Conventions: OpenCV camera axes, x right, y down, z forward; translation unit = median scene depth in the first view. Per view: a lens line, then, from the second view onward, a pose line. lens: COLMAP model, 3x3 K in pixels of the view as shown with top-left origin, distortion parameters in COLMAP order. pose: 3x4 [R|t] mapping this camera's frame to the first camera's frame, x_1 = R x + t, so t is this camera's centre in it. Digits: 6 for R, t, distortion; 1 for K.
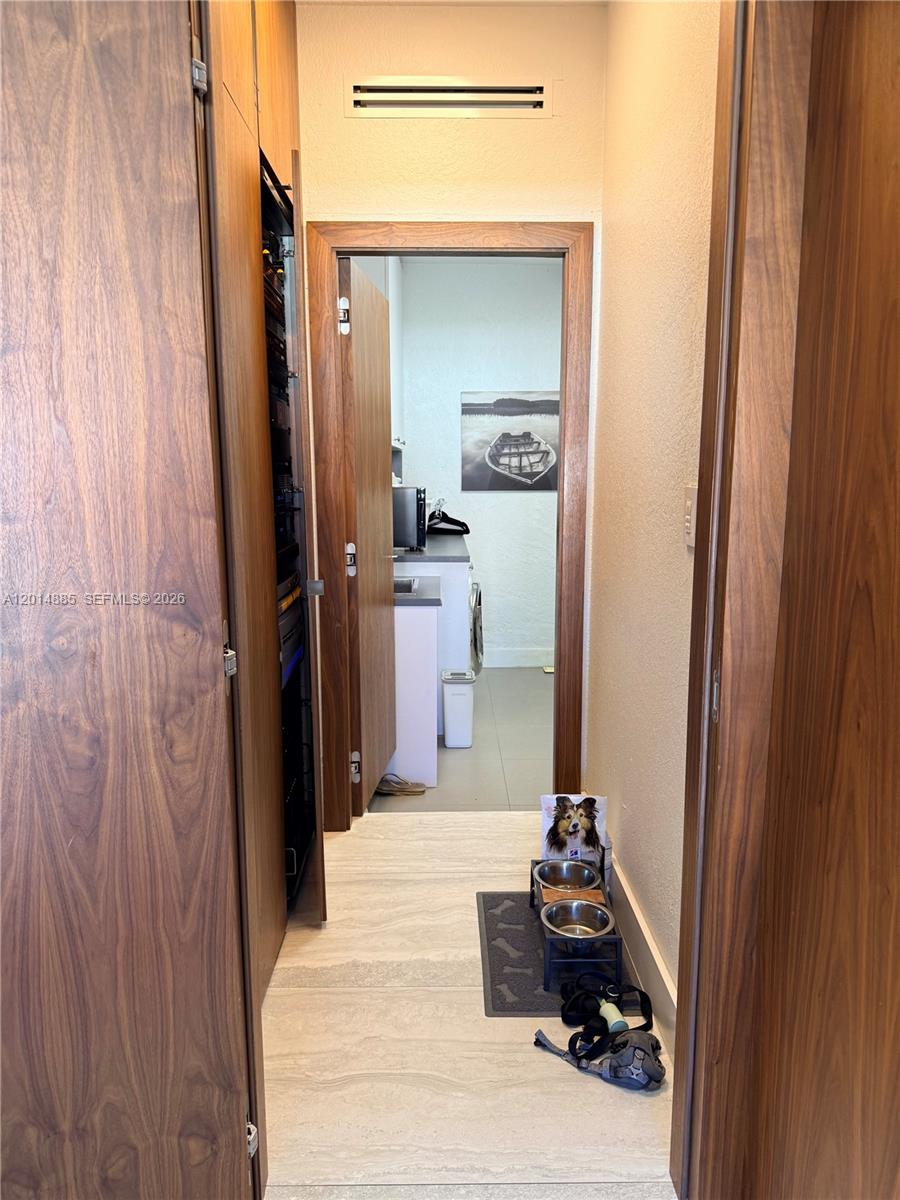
lens RADIAL K [[837.9, 0, 451.2], [0, 837.9, 621.0], [0, 0, 1]] dist [0.030225, -0.036266]
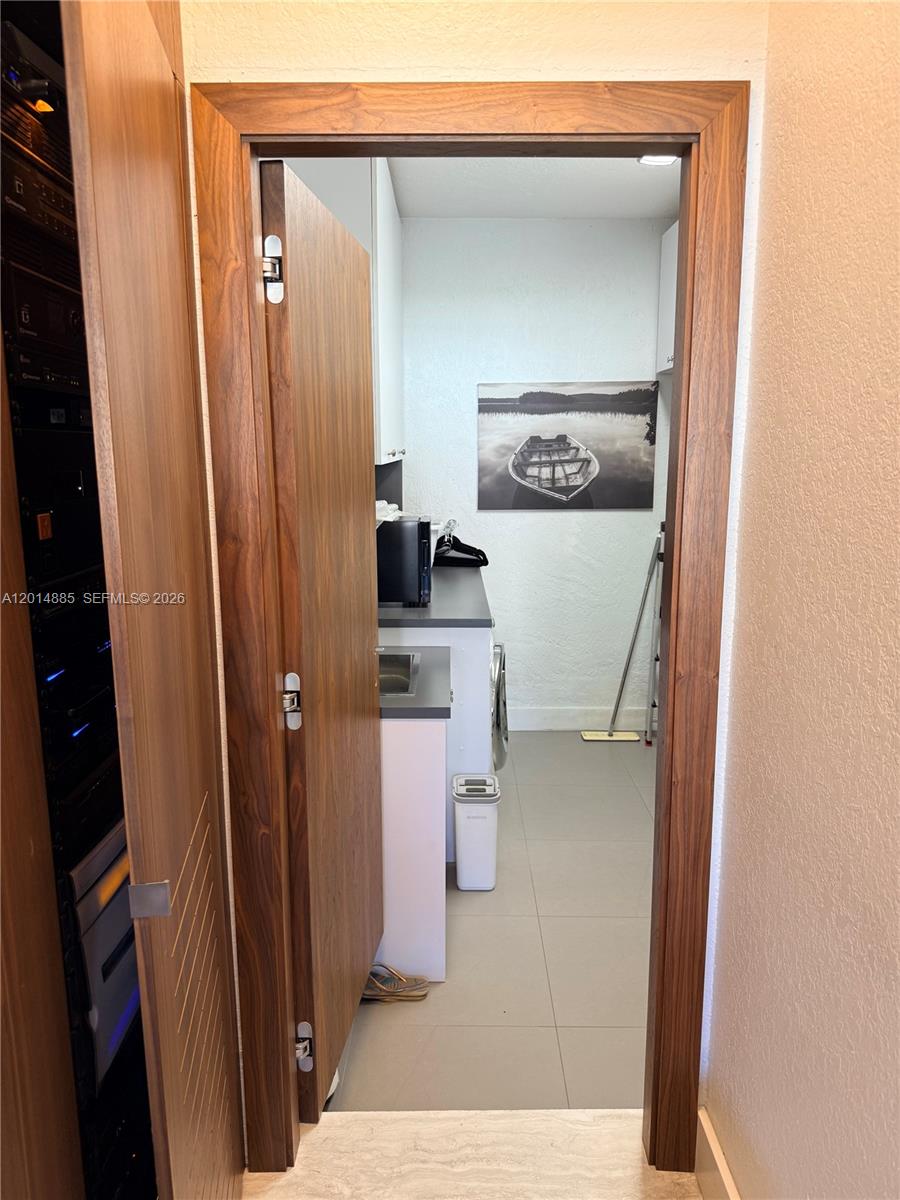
lens RADIAL K [[837.9, 0, 450.3], [0, 837.9, 599.6], [0, 0, 1]] dist [0.030225, -0.036266]
pose [[0.999903, 0.000038, -0.013893, -0.003150], [-0.000055, 0.999999, -0.001247, -0.084870], [0.013893, 0.001247, 0.999903, 0.261118]]
